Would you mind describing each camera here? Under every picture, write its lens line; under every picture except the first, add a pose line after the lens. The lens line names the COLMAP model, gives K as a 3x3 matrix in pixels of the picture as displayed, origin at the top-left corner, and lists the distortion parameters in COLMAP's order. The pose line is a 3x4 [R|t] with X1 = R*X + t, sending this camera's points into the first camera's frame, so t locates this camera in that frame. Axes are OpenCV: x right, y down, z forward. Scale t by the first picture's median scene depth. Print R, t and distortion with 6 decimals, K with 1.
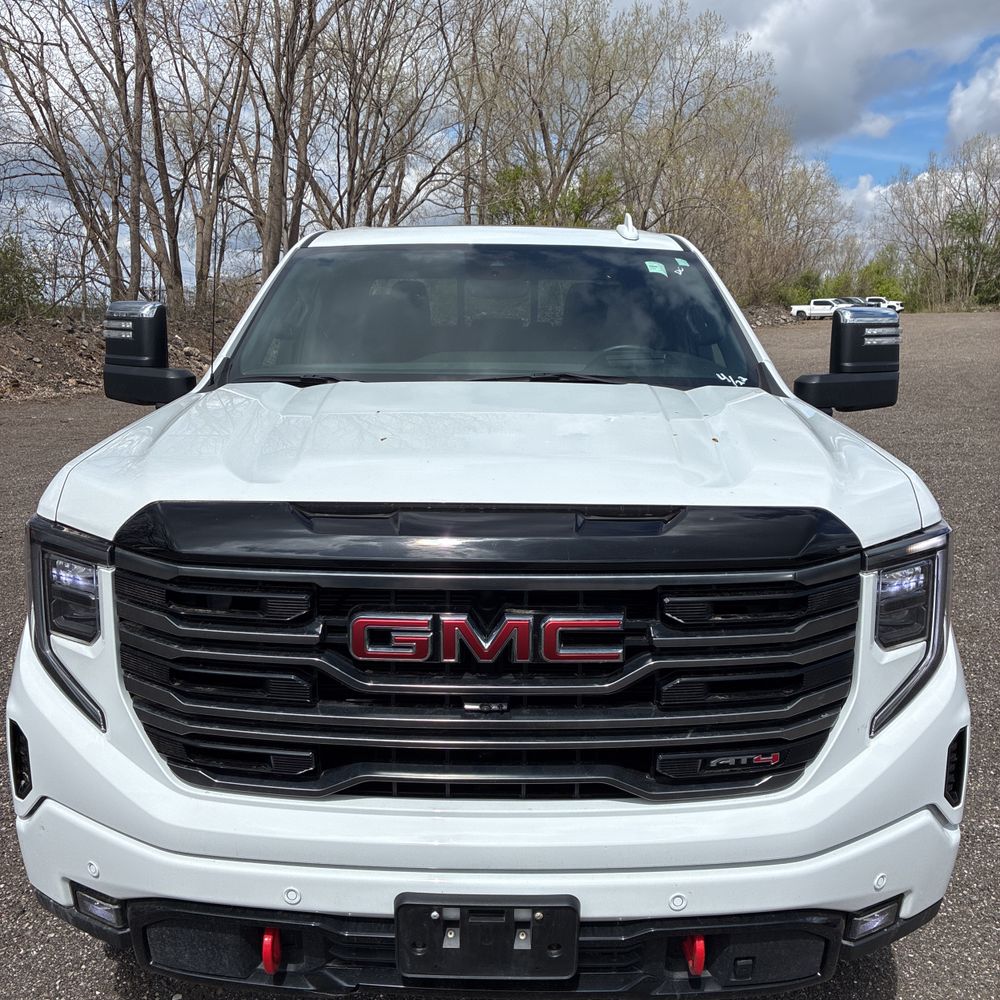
lens RADIAL K [[1040.9, 0, 507.0], [0, 1040.9, 507.3], [0, 0, 1]] dist [0.045492, -0.033252]
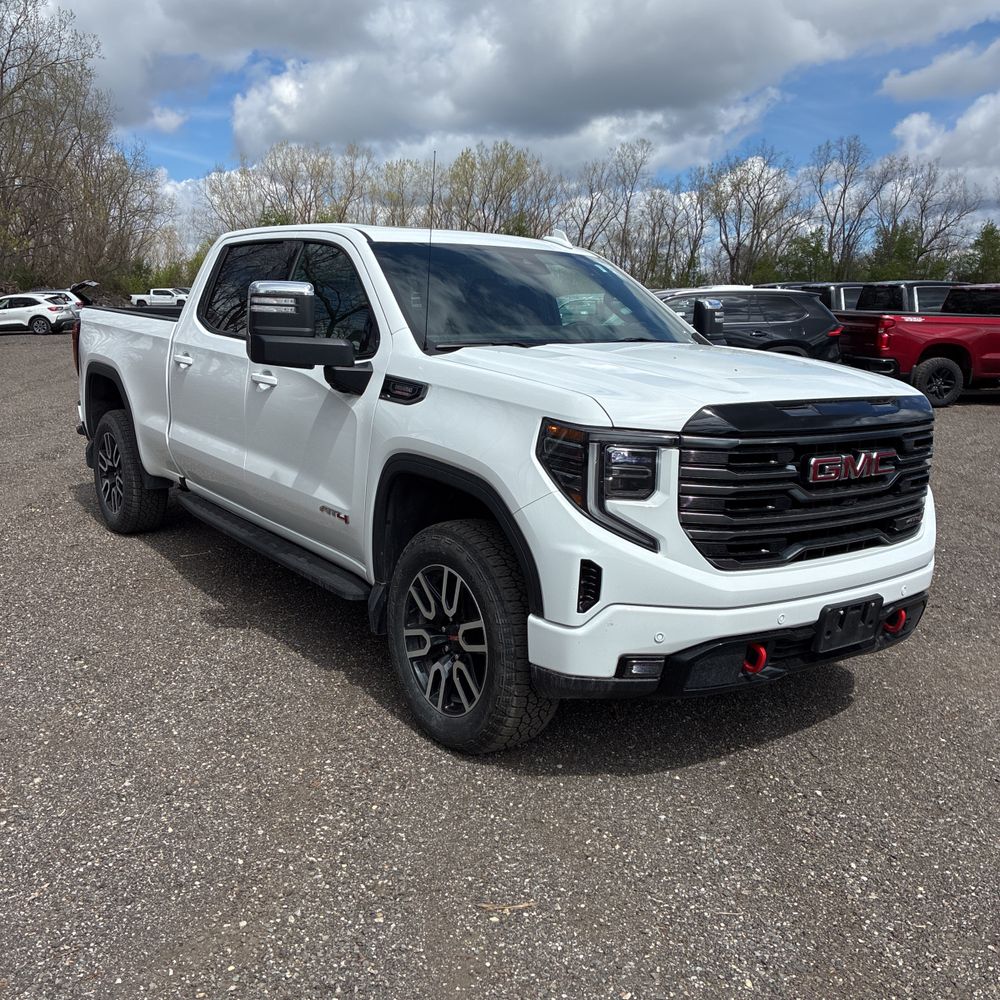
lens RADIAL K [[1053.4, 0, 500.0], [0, 1053.4, 500.0], [0, 0, 1]] dist [0.061205, -0.017013]
pose [[0.781673, -0.091838, 0.616890, -1.448413], [0.092463, 0.995233, 0.031001, 0.054010], [-0.616797, 0.032807, 0.786438, -0.127330]]
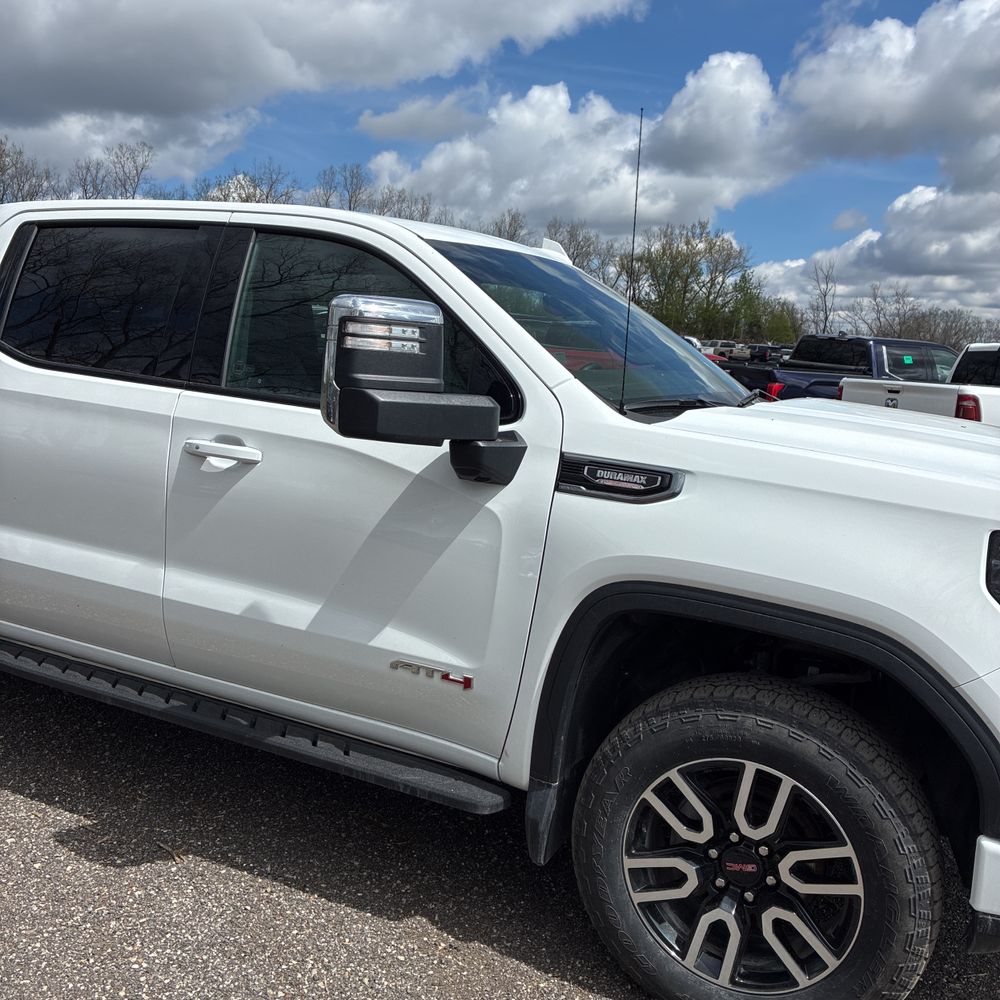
lens RADIAL K [[1040.9, 0, 507.0], [0, 1040.9, 507.3], [0, 0, 1]] dist [0.045492, -0.033252]
pose [[0.401515, -0.120006, 0.907956, -1.511167], [0.120655, 0.989669, 0.077450, -0.162255], [-0.907870, 0.078452, 0.411846, 1.030995]]
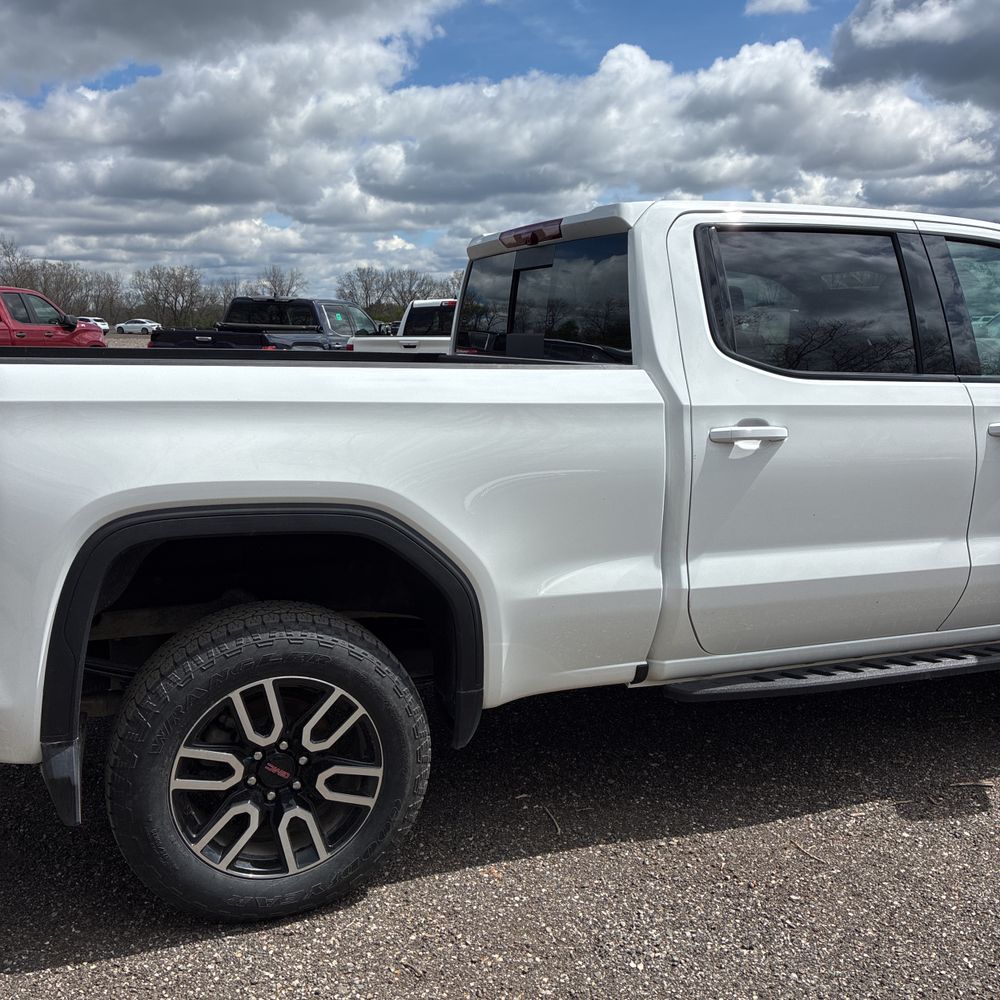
lens RADIAL K [[1018.3, 0, 500.0], [0, 1018.3, 500.0], [0, 0, 1]] dist [0.022178, -0.019271]
pose [[-0.404869, -0.158749, 0.900489, -1.531457], [0.181251, 0.951338, 0.249205, -0.591728], [-0.896230, 0.264110, -0.356394, 3.152375]]
